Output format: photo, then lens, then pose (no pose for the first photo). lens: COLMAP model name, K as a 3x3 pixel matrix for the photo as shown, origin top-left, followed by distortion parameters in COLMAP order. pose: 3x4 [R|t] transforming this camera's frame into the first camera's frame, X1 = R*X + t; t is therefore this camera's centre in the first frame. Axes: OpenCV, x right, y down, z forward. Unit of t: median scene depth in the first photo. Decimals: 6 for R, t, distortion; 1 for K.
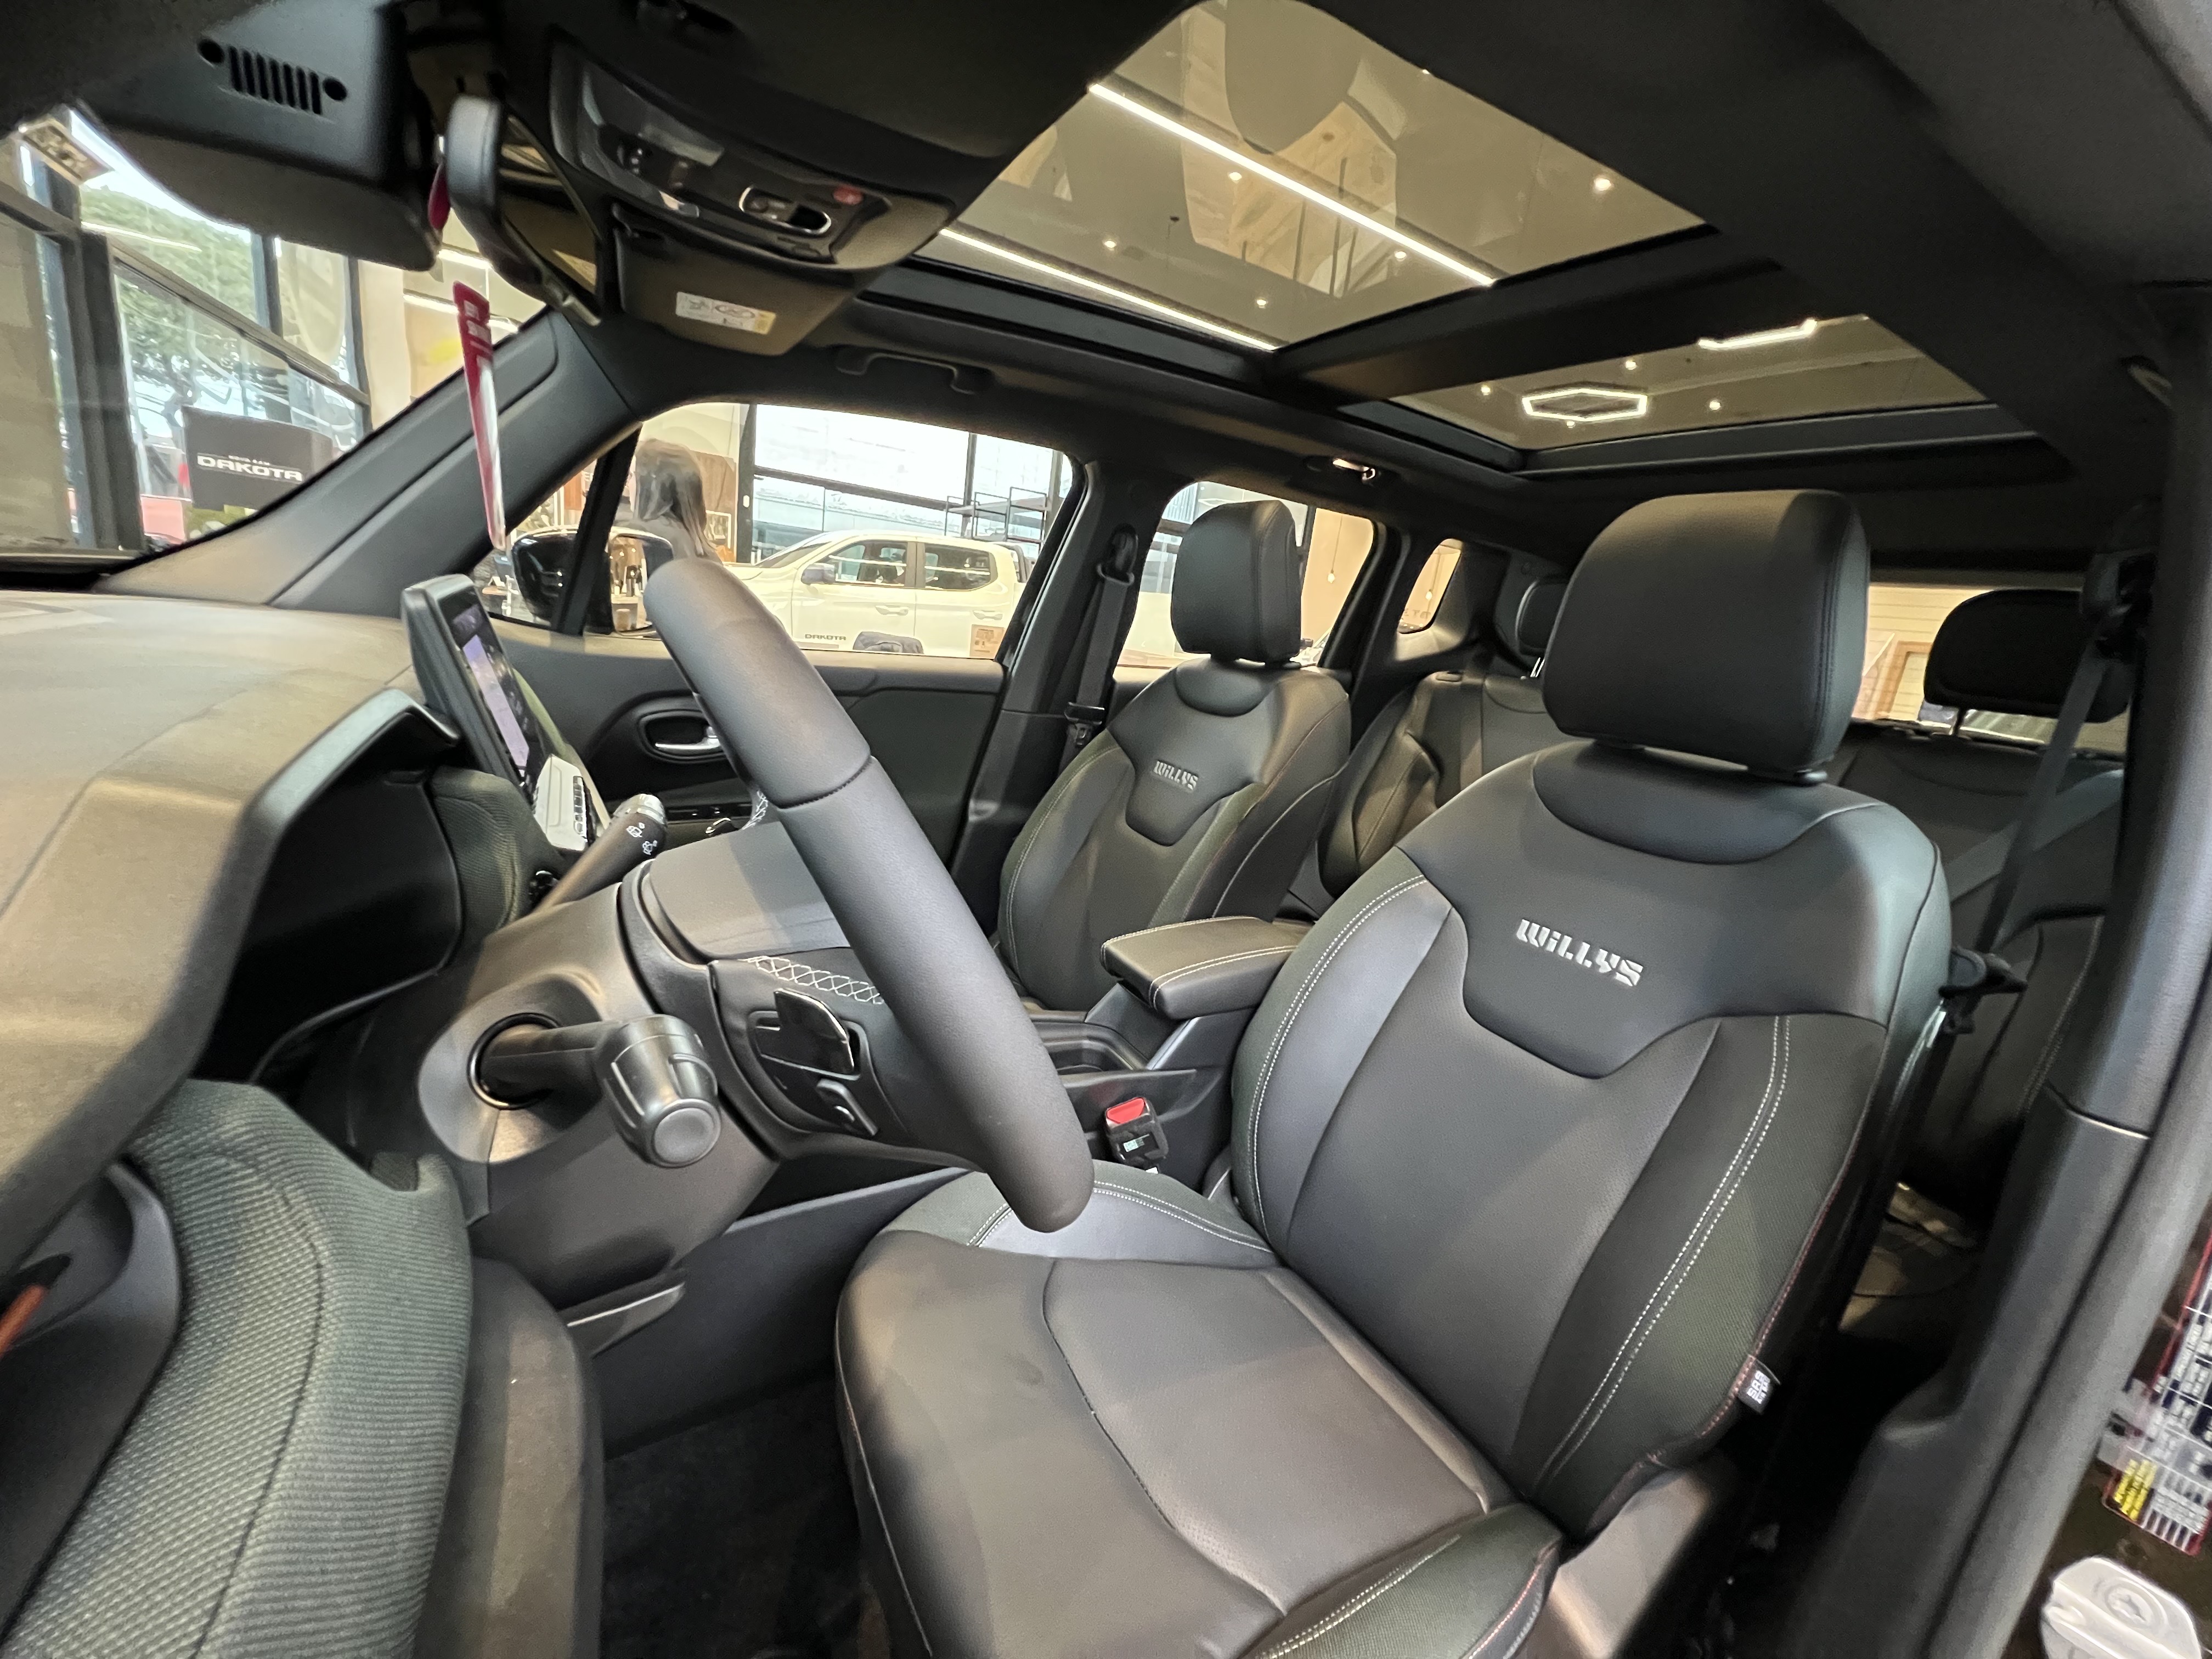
lens RADIAL K [[880.1, 0, 1106.0], [0, 880.1, 829.5], [0, 0, 1]] dist [-0.007544, 0.000087]
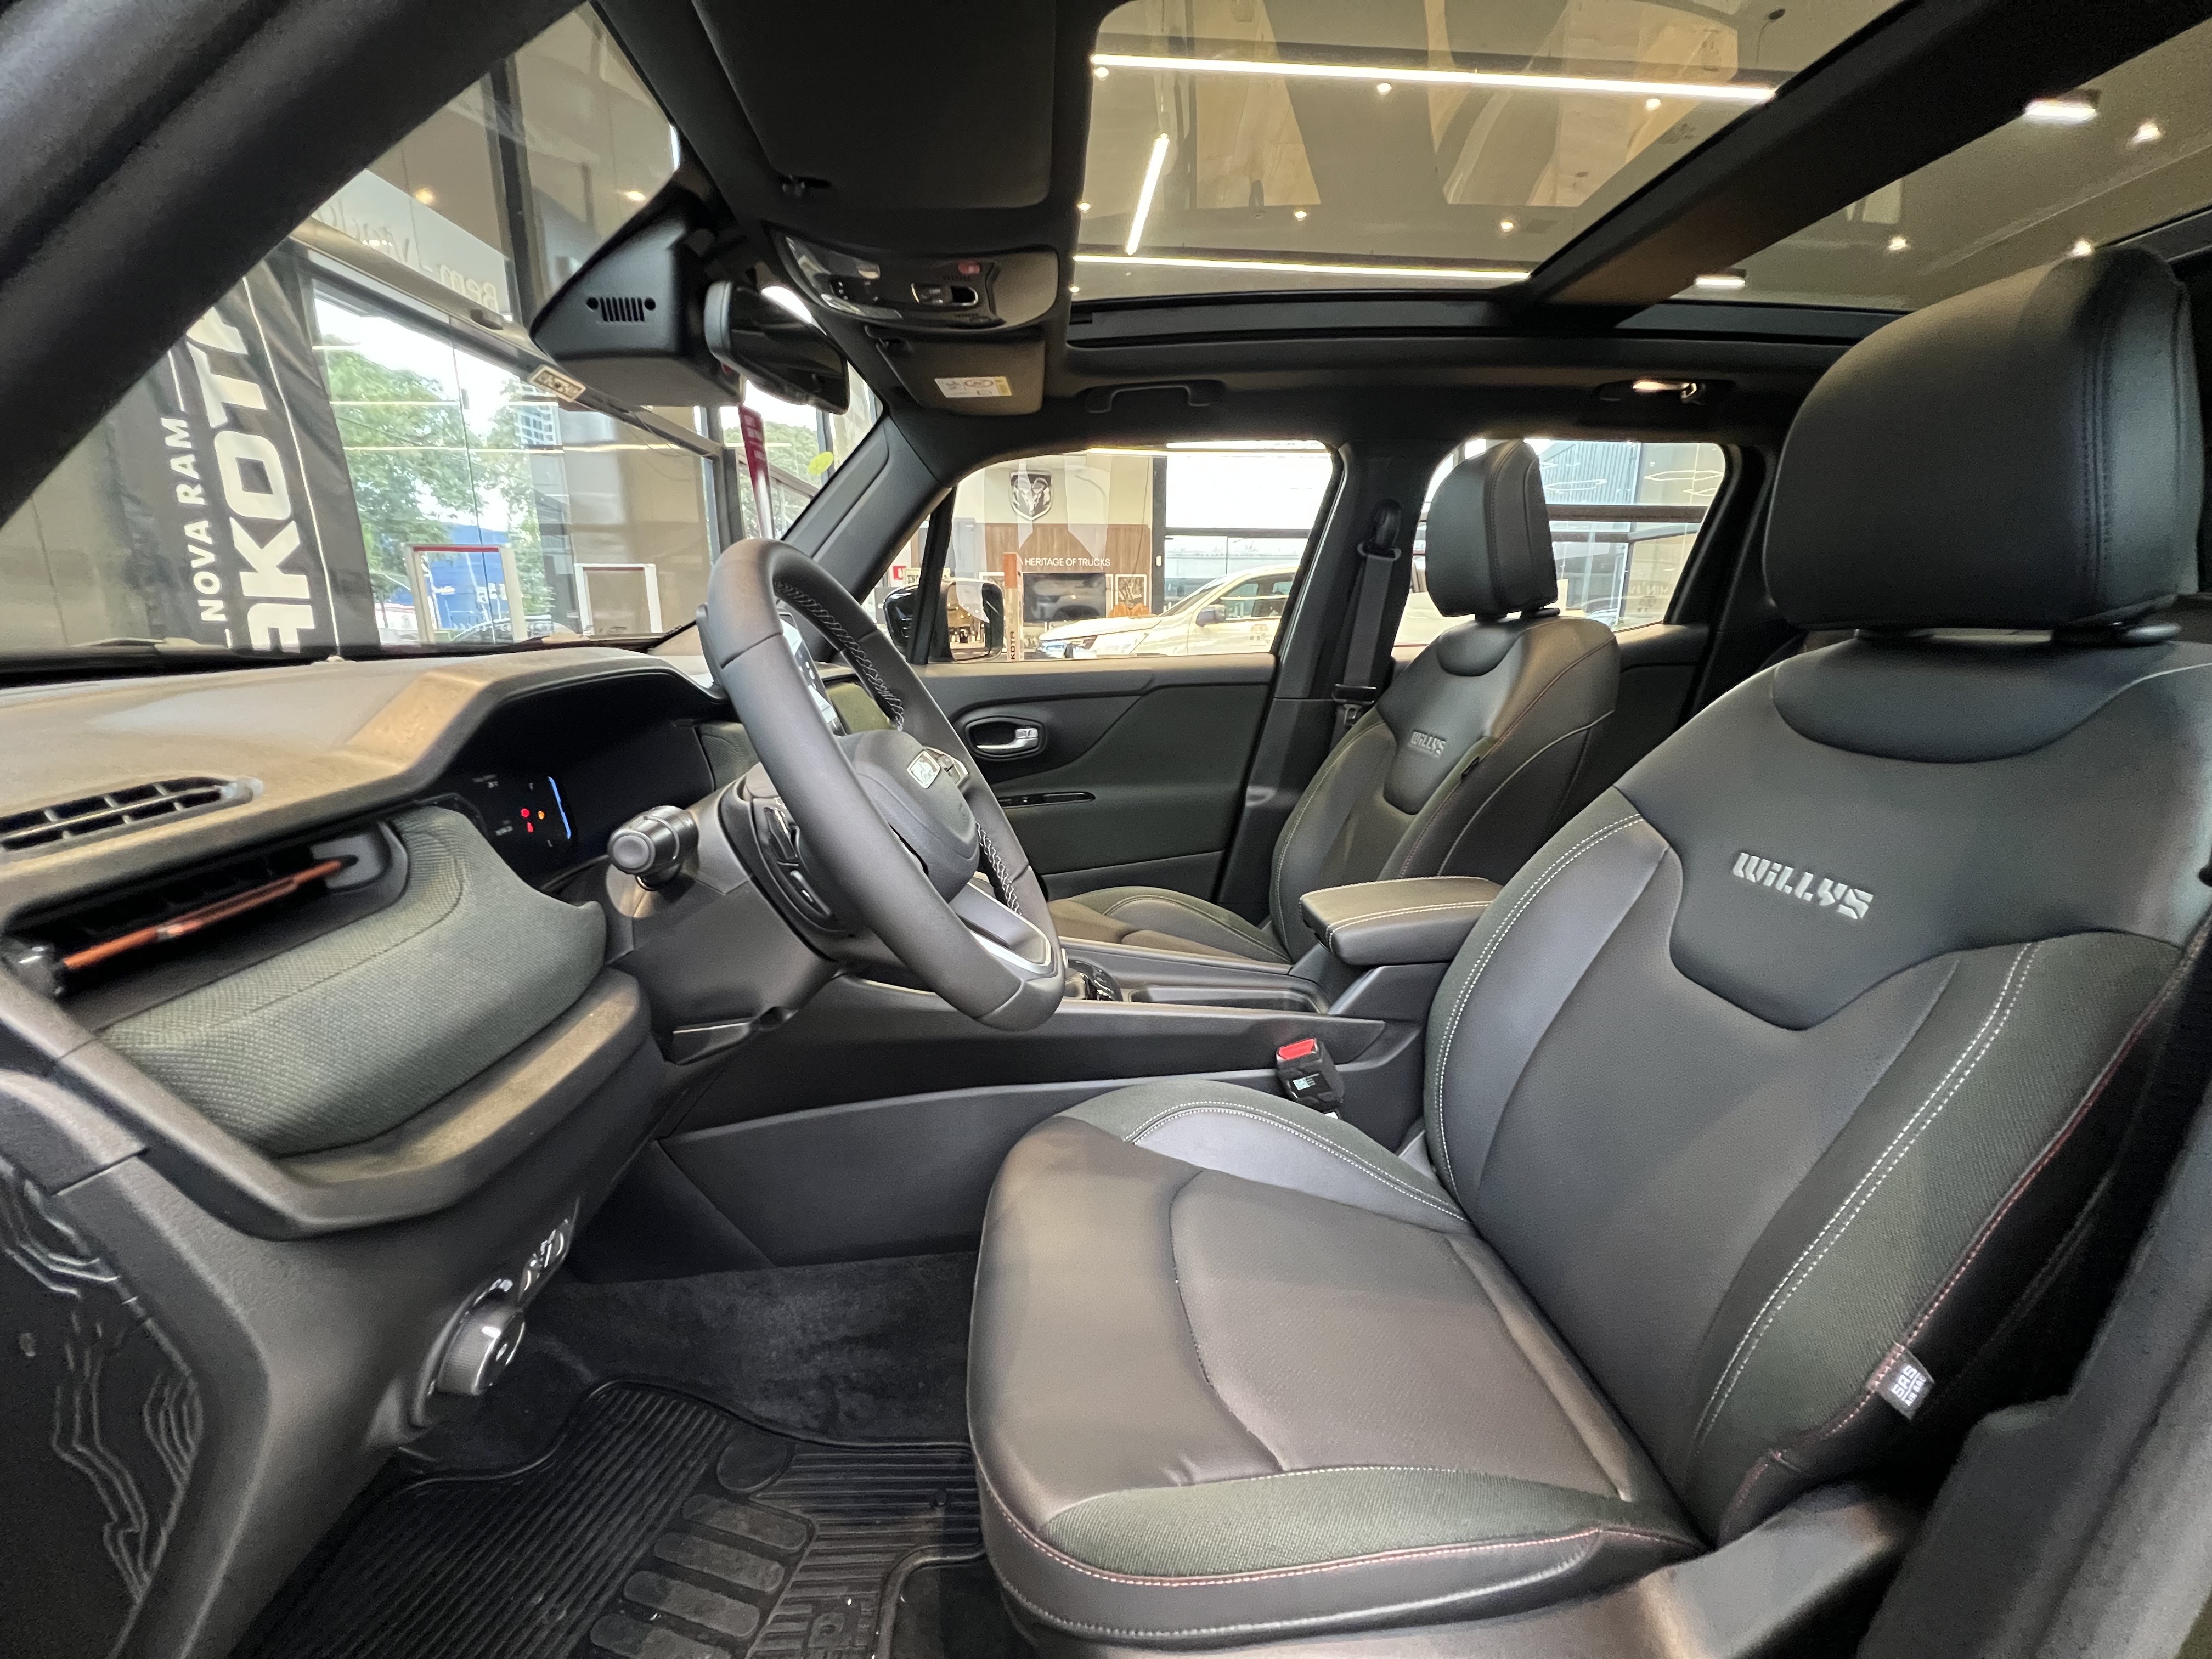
lens RADIAL K [[877.5, 0, 1102.8], [0, 877.5, 829.7], [0, 0, 1]] dist [-0.010708, -0.000060]
pose [[0.891417, -0.024389, -0.452527, 0.269303], [0.007388, 0.999200, -0.039298, 0.095314], [0.453124, 0.031688, 0.890884, -0.020196]]
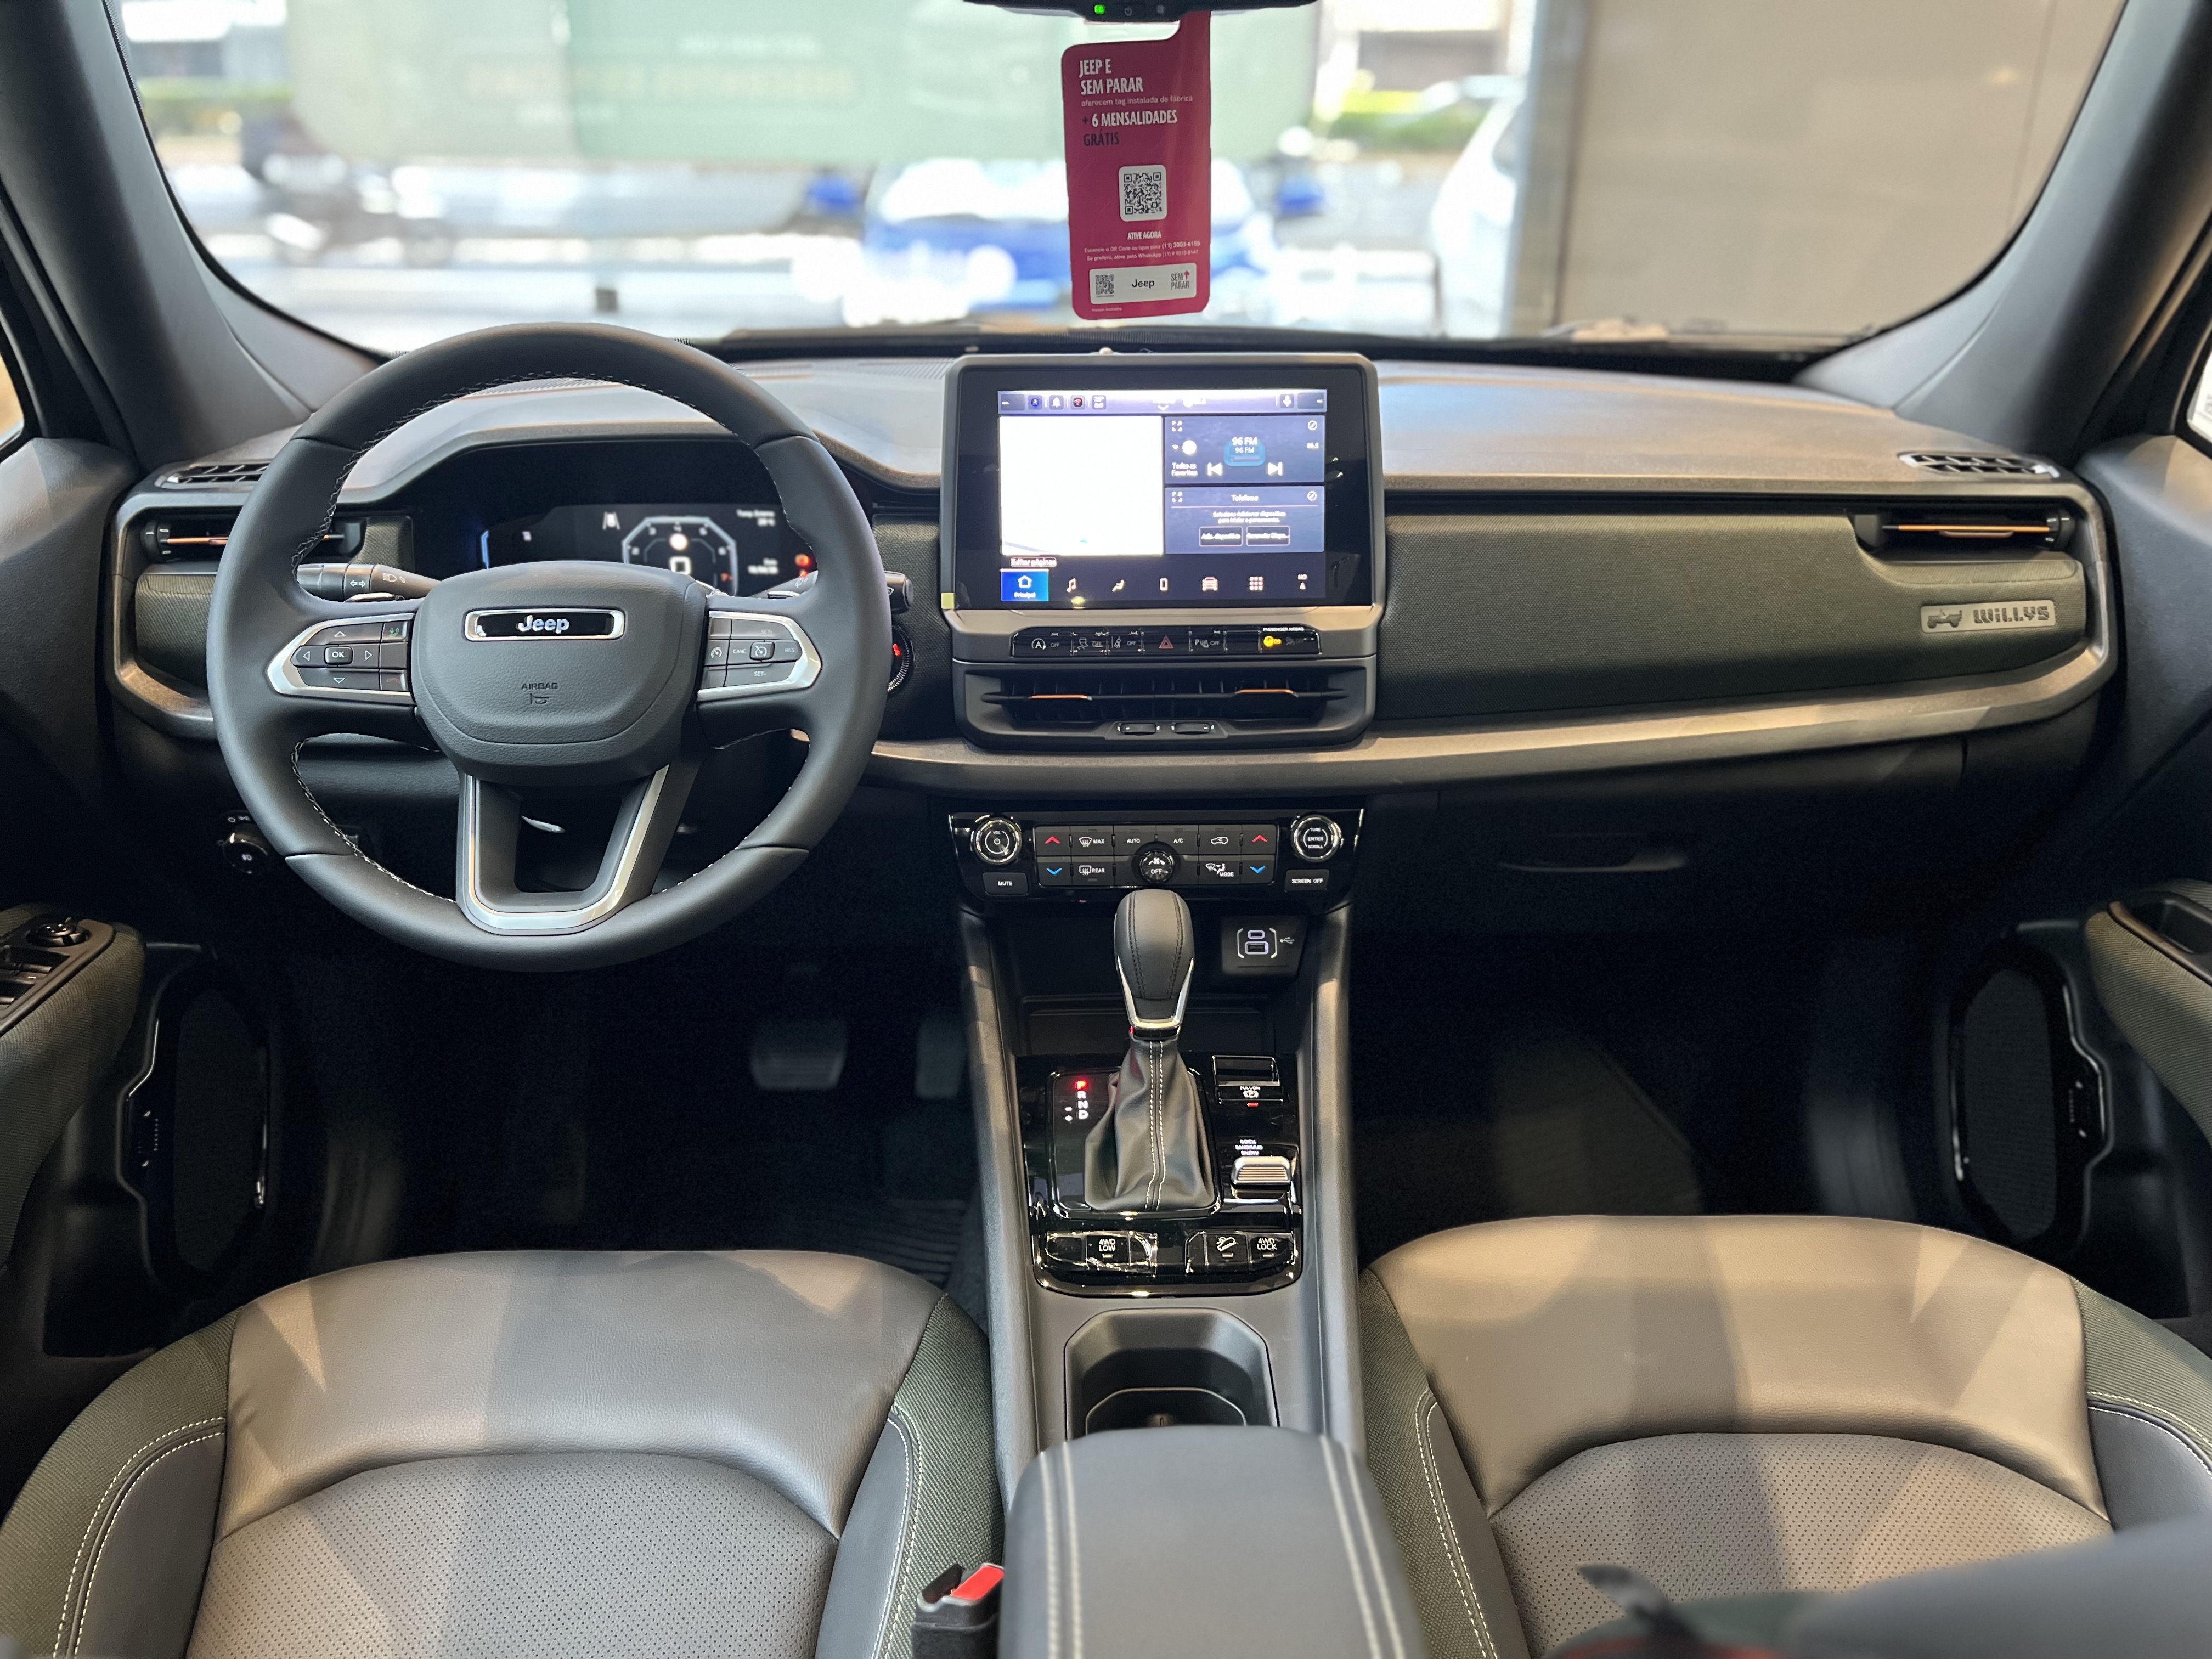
lens RADIAL K [[1656.0, 0, 1108.3], [0, 1656.0, 844.7], [0, 0, 1]] dist [0.134497, -0.170904]
pose [[-0.465428, 0.246274, -0.850133, 0.586377], [-0.261648, 0.879296, 0.397969, -0.328513], [0.845527, 0.407662, -0.344812, 1.120807]]
